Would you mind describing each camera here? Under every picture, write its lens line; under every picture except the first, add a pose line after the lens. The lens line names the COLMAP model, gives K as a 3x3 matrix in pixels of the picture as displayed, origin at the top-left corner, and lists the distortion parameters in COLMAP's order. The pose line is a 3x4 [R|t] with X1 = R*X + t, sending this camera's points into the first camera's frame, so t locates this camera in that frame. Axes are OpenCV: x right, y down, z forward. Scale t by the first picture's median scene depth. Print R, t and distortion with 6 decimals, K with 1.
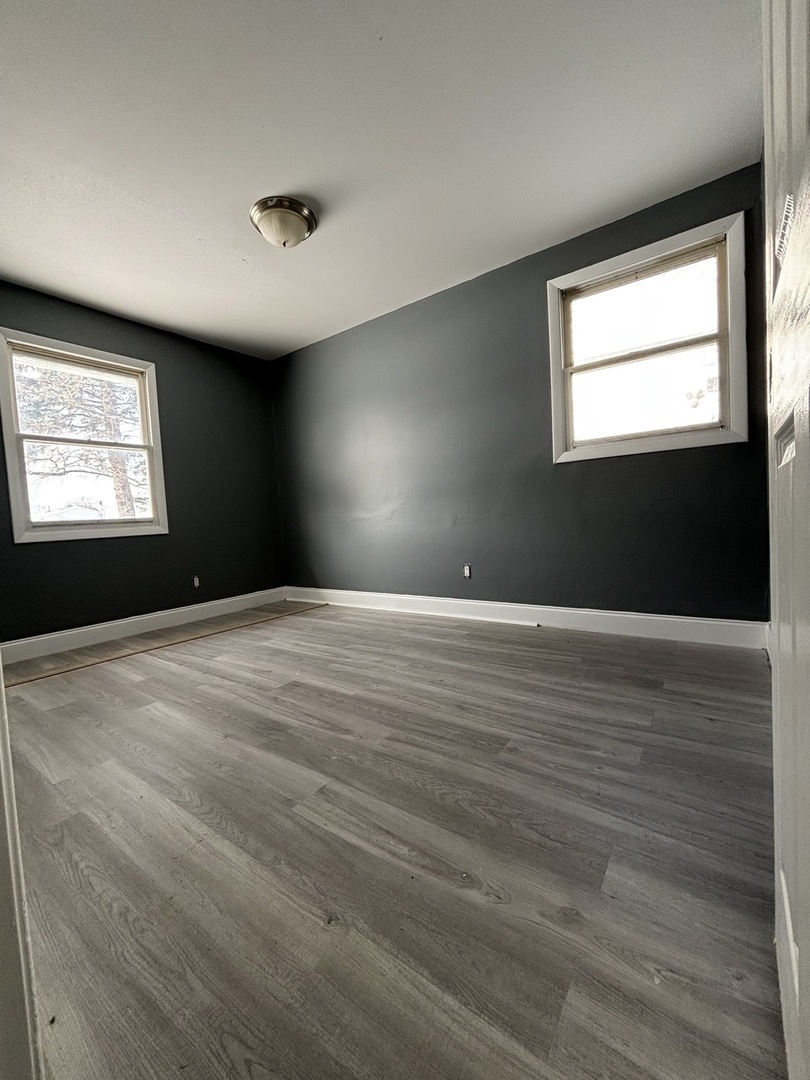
lens RADIAL K [[431.2, 0, 405.0], [0, 431.2, 540.0], [0, 0, 1]] dist [-0.000559, -0.000399]
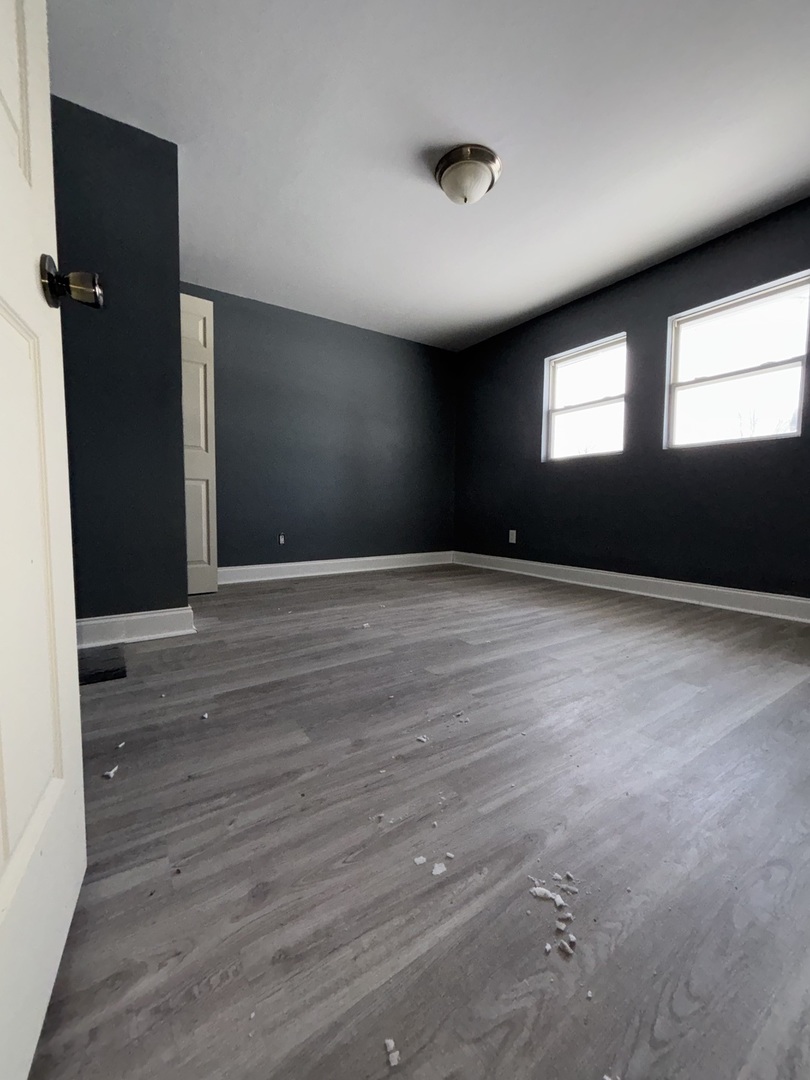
lens RADIAL K [[431.2, 0, 405.0], [0, 431.2, 540.0], [0, 0, 1]] dist [-0.000559, -0.000399]
pose [[0.314800, -0.060345, 0.947238, -0.729306], [-0.031492, 0.996763, 0.073966, 0.010259], [-0.948636, -0.053115, 0.311880, 0.832972]]
